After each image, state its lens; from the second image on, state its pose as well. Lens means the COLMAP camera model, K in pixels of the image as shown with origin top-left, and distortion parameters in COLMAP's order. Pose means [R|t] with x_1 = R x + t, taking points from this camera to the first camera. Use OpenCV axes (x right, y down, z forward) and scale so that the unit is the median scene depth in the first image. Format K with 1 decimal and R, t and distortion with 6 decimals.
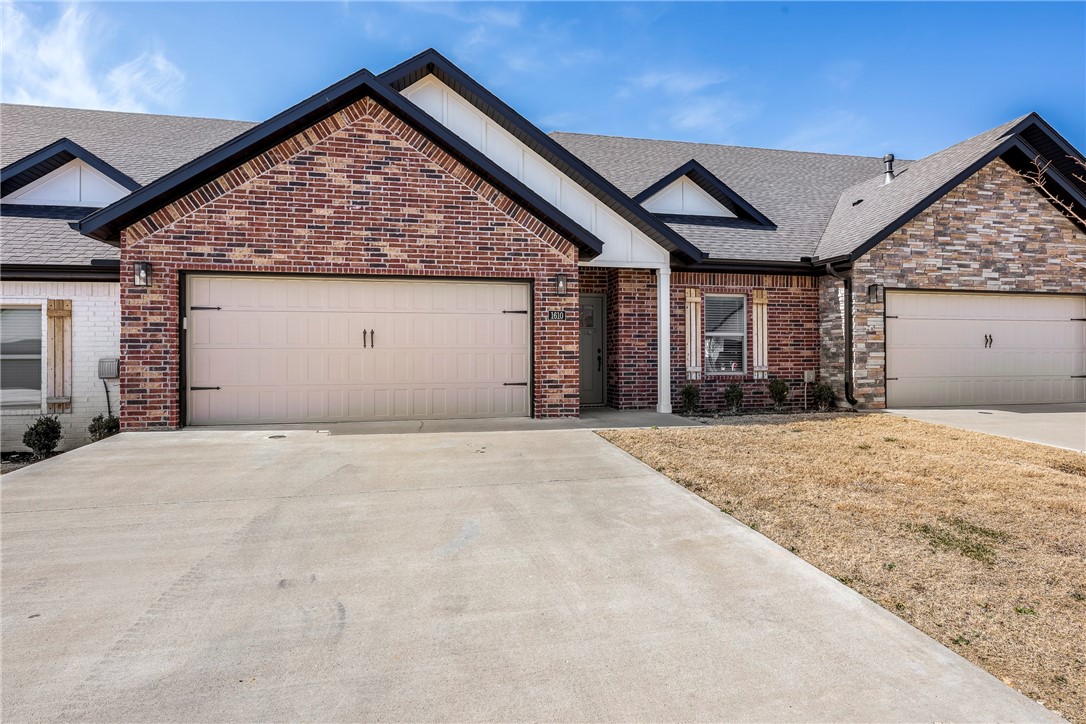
lens RADIAL K [[589.2, 0, 542.5], [0, 589.2, 355.5], [0, 0, 1]] dist [-0.003111, 0.001656]
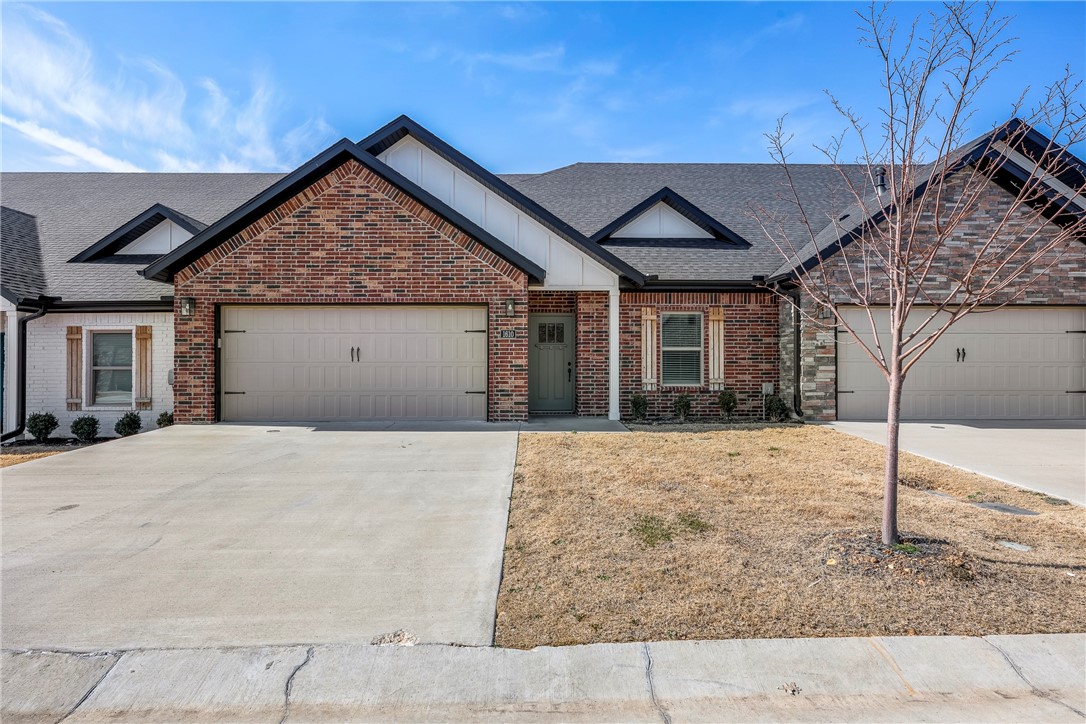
lens RADIAL K [[544.1, 0, 543.1], [0, 544.1, 368.5], [0, 0, 1]] dist [-0.000450, -0.001461]
pose [[0.979789, 0.002362, -0.200019, 0.307936], [-0.002284, 0.999997, 0.000618, -0.000331], [0.200020, -0.000149, 0.979792, -0.040638]]
